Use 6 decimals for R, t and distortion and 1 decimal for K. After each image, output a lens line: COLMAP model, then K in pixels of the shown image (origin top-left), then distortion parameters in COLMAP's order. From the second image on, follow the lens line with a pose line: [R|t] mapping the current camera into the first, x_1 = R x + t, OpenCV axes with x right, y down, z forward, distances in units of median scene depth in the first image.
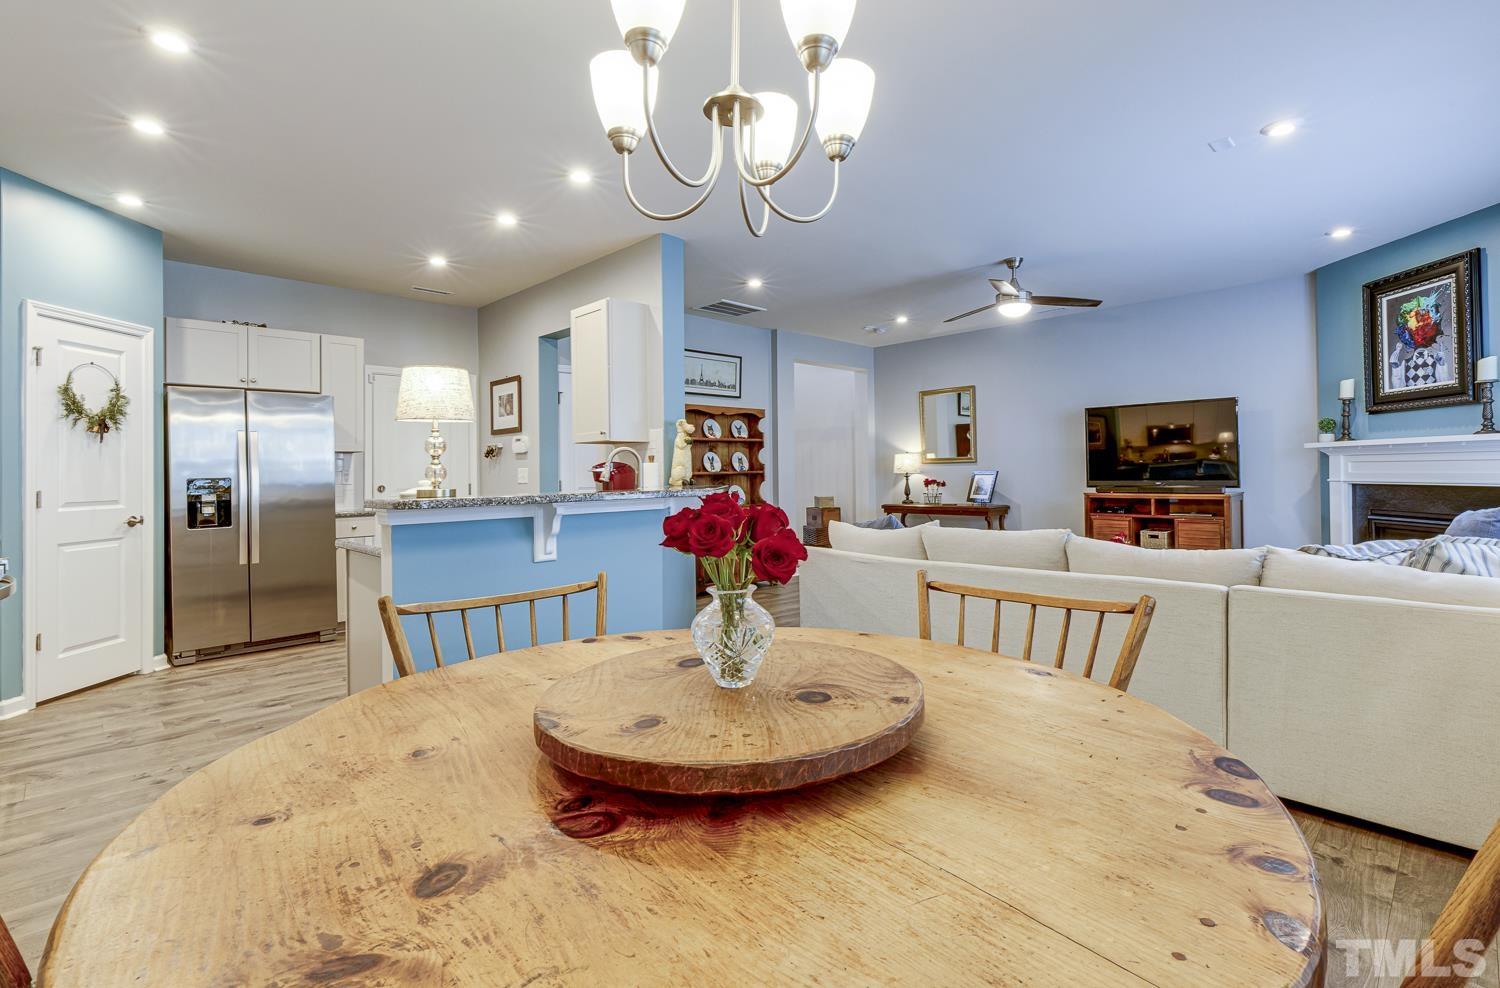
lens RADIAL K [[699.8, 0, 764.9], [0, 699.8, 465.0], [0, 0, 1]] dist [0.007232, -0.002700]
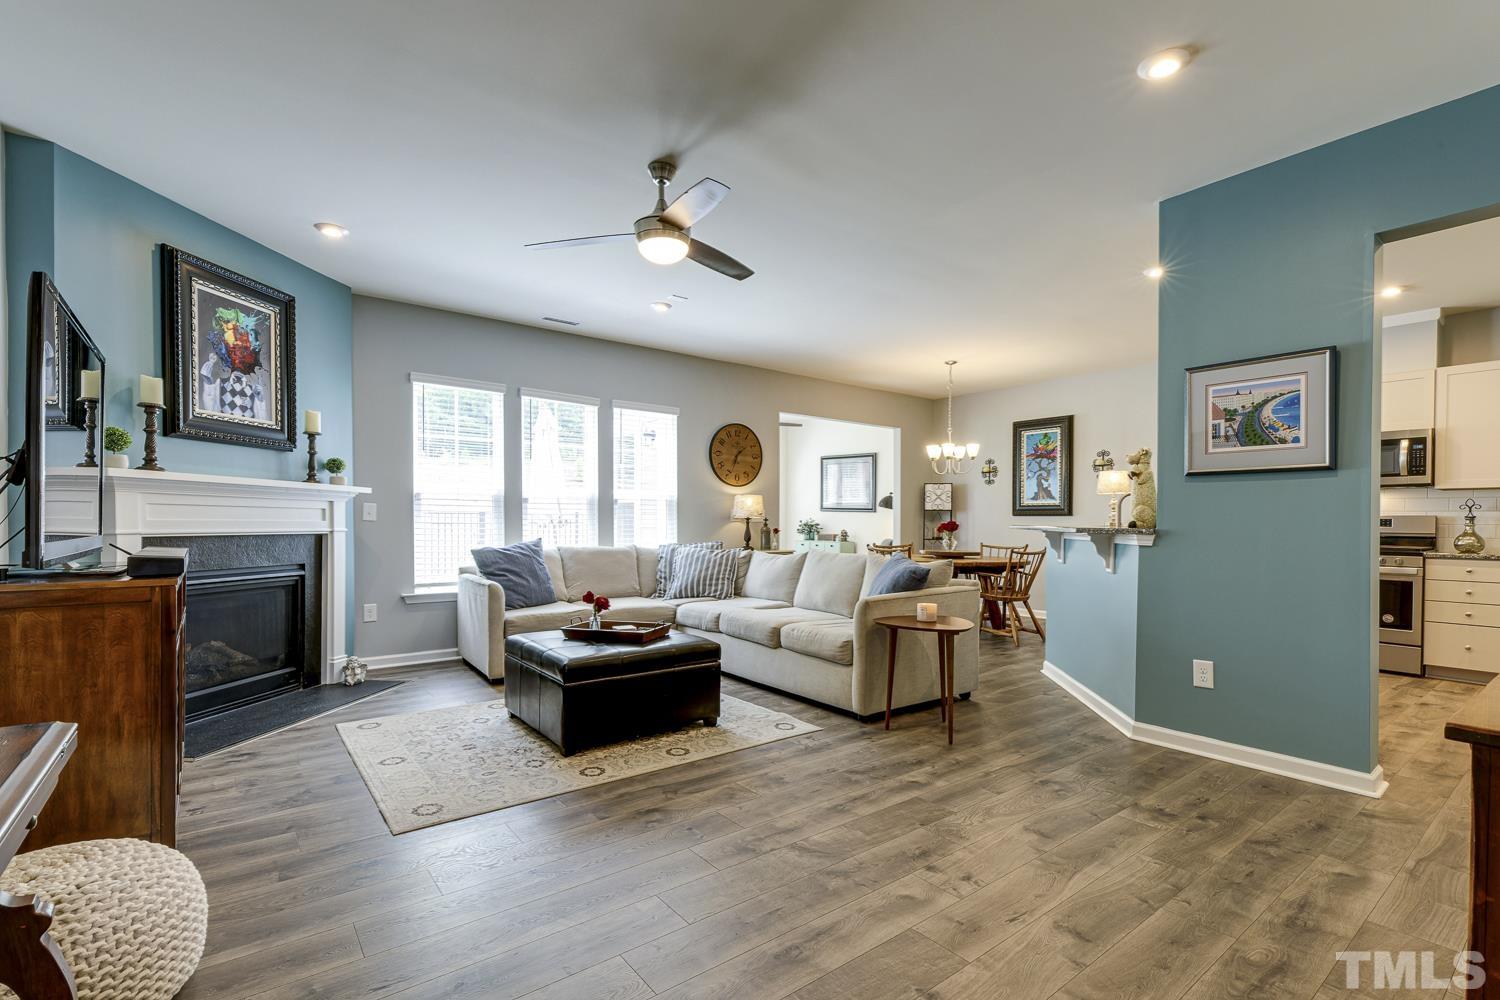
lens RADIAL K [[684.6, 0, 762.2], [0, 684.6, 528.2], [0, 0, 1]] dist [0.002165, -0.000037]
pose [[-0.993437, 0.007868, 0.114107, 0.220786], [0.007535, 0.999966, -0.003346, 0.027442], [-0.114130, -0.002464, -0.993463, 1.738357]]
